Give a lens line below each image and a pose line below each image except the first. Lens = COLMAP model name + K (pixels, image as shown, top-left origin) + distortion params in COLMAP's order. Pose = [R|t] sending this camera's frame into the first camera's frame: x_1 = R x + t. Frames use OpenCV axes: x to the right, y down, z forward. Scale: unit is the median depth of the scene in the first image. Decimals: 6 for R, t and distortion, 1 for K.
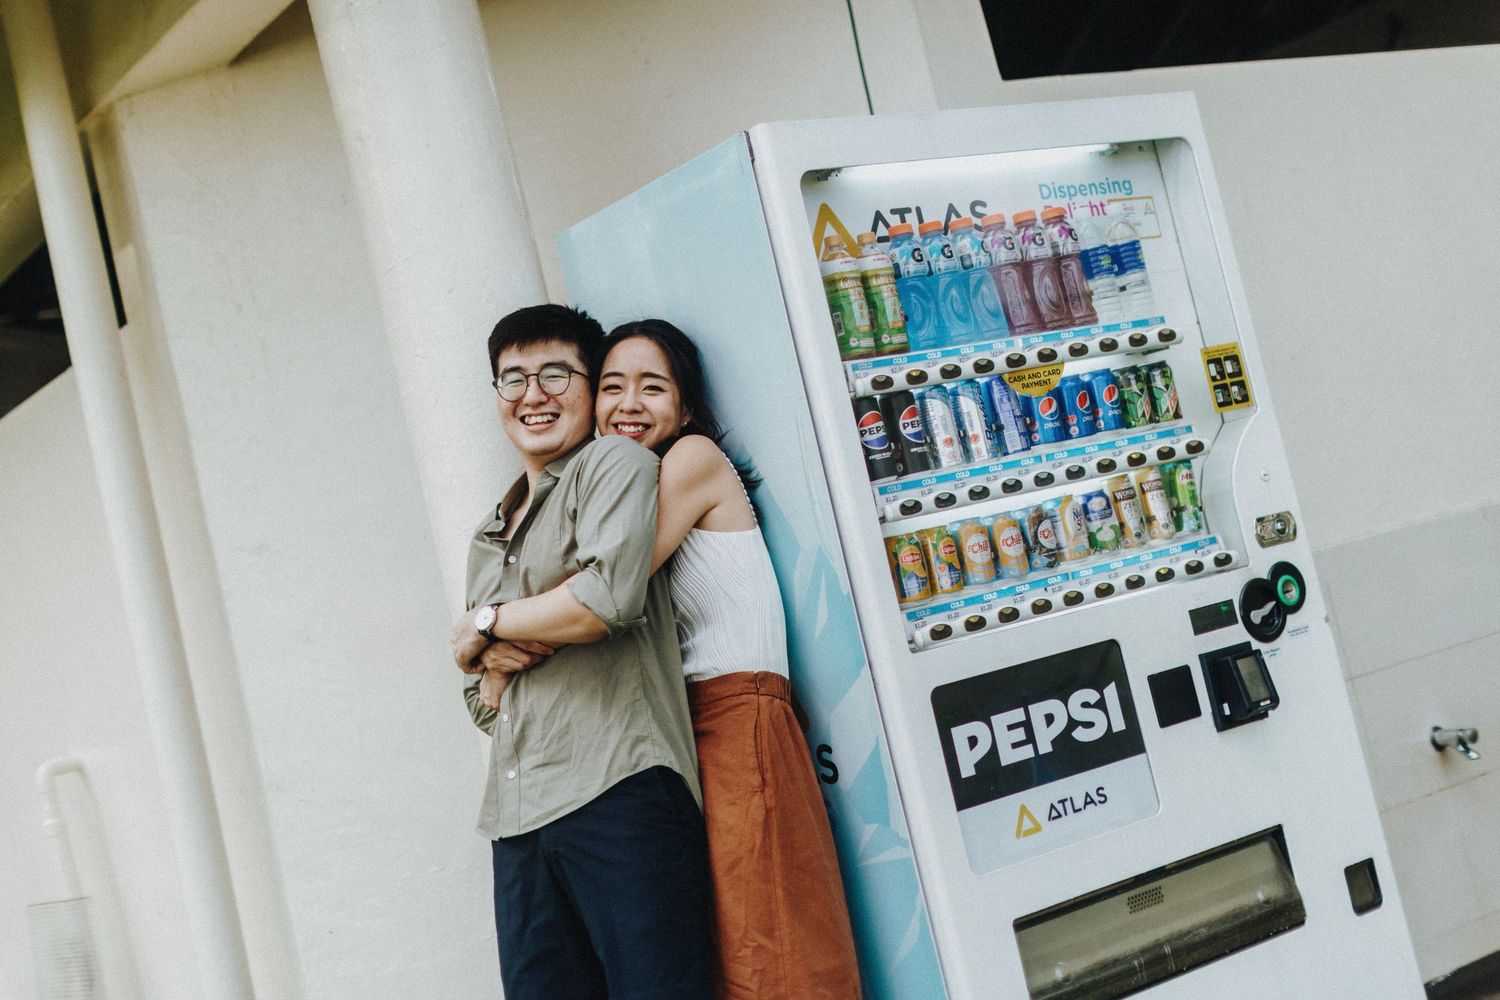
lens RADIAL K [[2091.3, 0, 708.5], [0, 2091.3, 500.4], [0, 0, 1]] dist [0.055410, -0.018871]
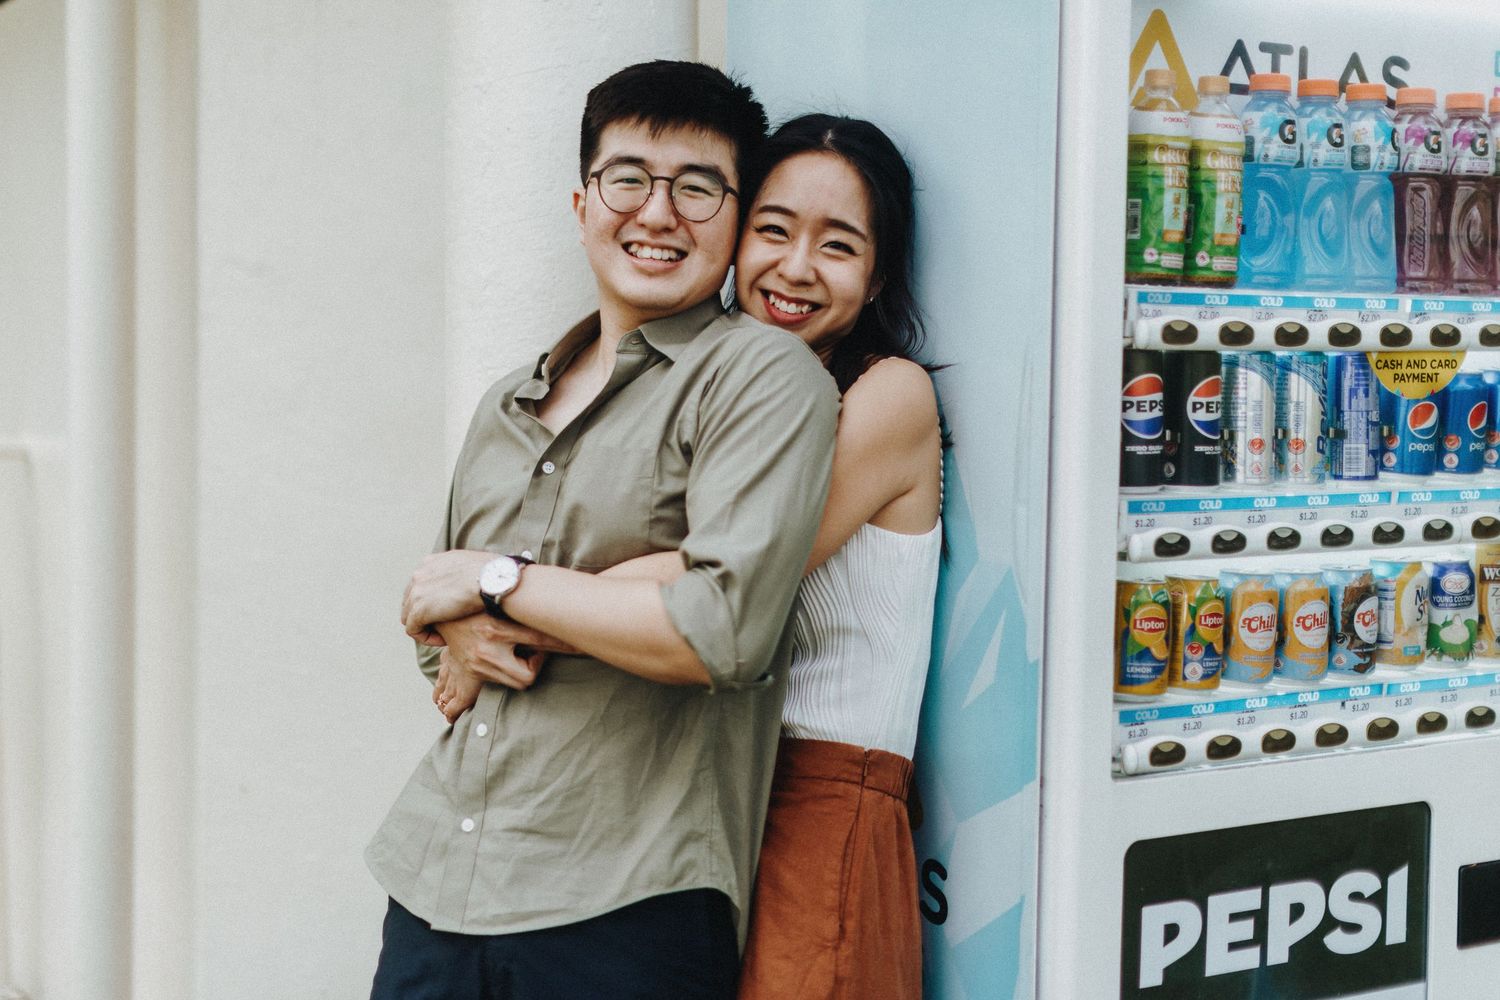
lens RADIAL K [[2091.3, 0, 708.5], [0, 2091.3, 500.4], [0, 0, 1]] dist [0.055410, -0.018871]
pose [[0.968392, 0.244102, -0.051290, -0.006465], [-0.233998, 0.960266, 0.152100, -0.068536], [0.086380, -0.135290, 0.987033, 0.369671]]
